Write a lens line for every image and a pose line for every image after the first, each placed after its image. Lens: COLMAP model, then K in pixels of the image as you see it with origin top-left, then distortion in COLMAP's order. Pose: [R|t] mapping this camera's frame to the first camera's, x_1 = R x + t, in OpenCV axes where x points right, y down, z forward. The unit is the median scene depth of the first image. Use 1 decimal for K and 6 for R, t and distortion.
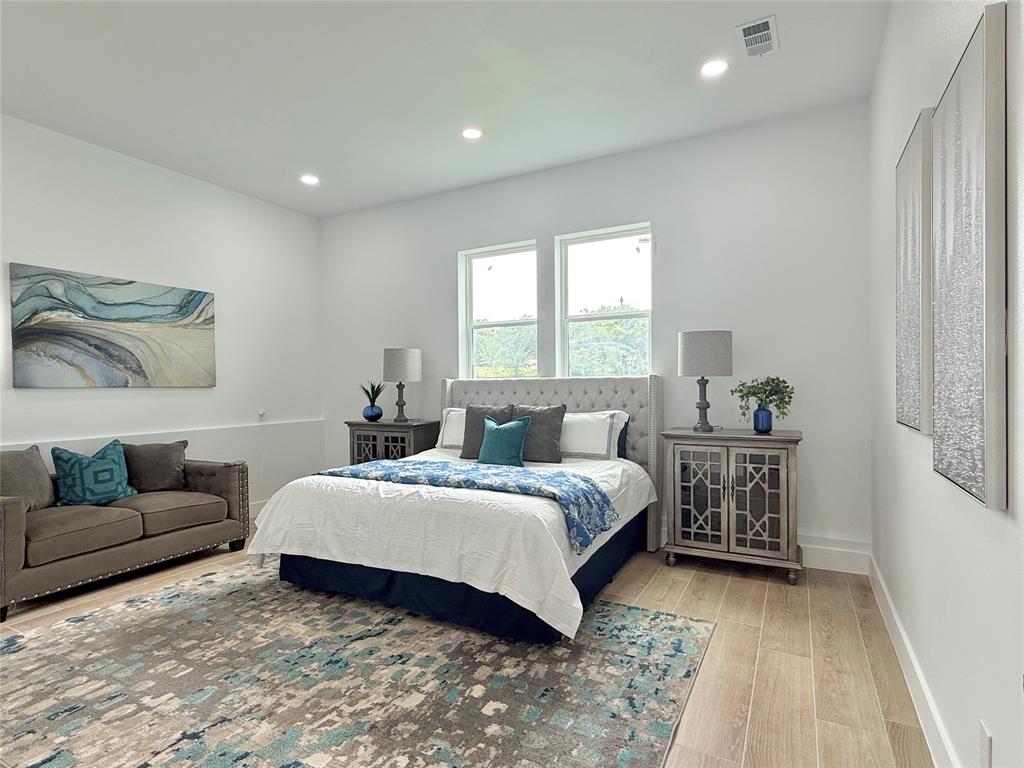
lens RADIAL K [[541.8, 0, 511.8], [0, 541.8, 388.3], [0, 0, 1]] dist [0.001745, 0.000921]
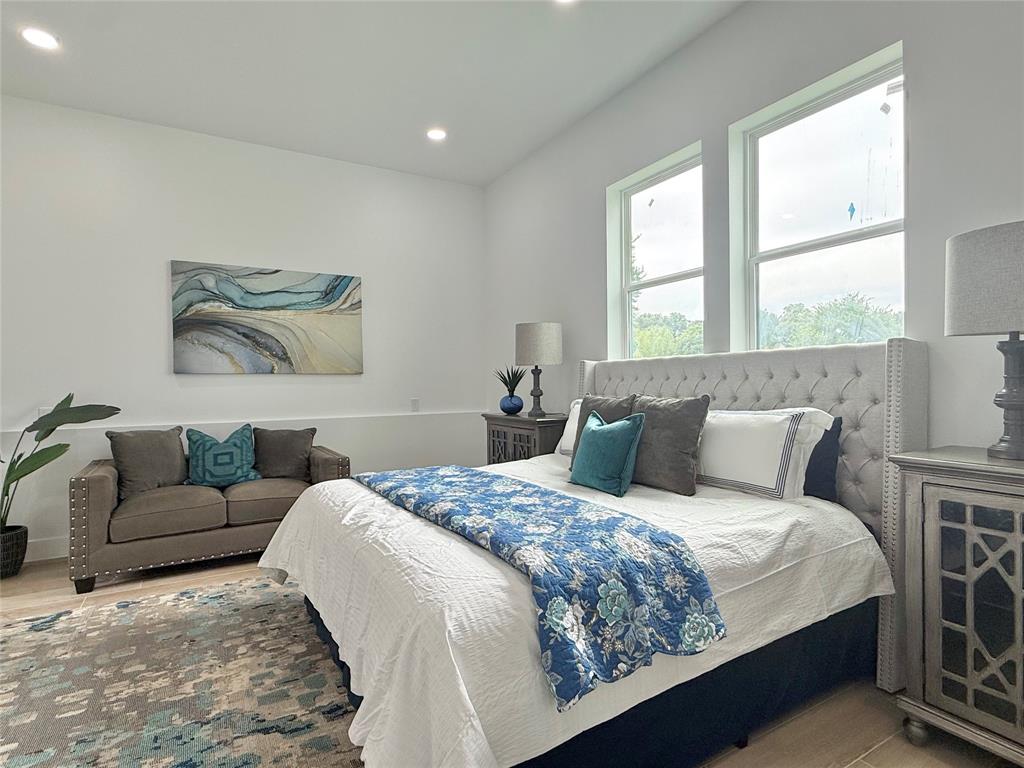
lens RADIAL K [[535.0, 0, 513.0], [0, 535.0, 387.2], [0, 0, 1]] dist [0.001484, 0.000087]
pose [[0.849280, 0.004434, -0.527924, 0.227281], [-0.000691, 0.999973, 0.007287, 0.017371], [0.527943, -0.005824, 0.849260, 0.402347]]
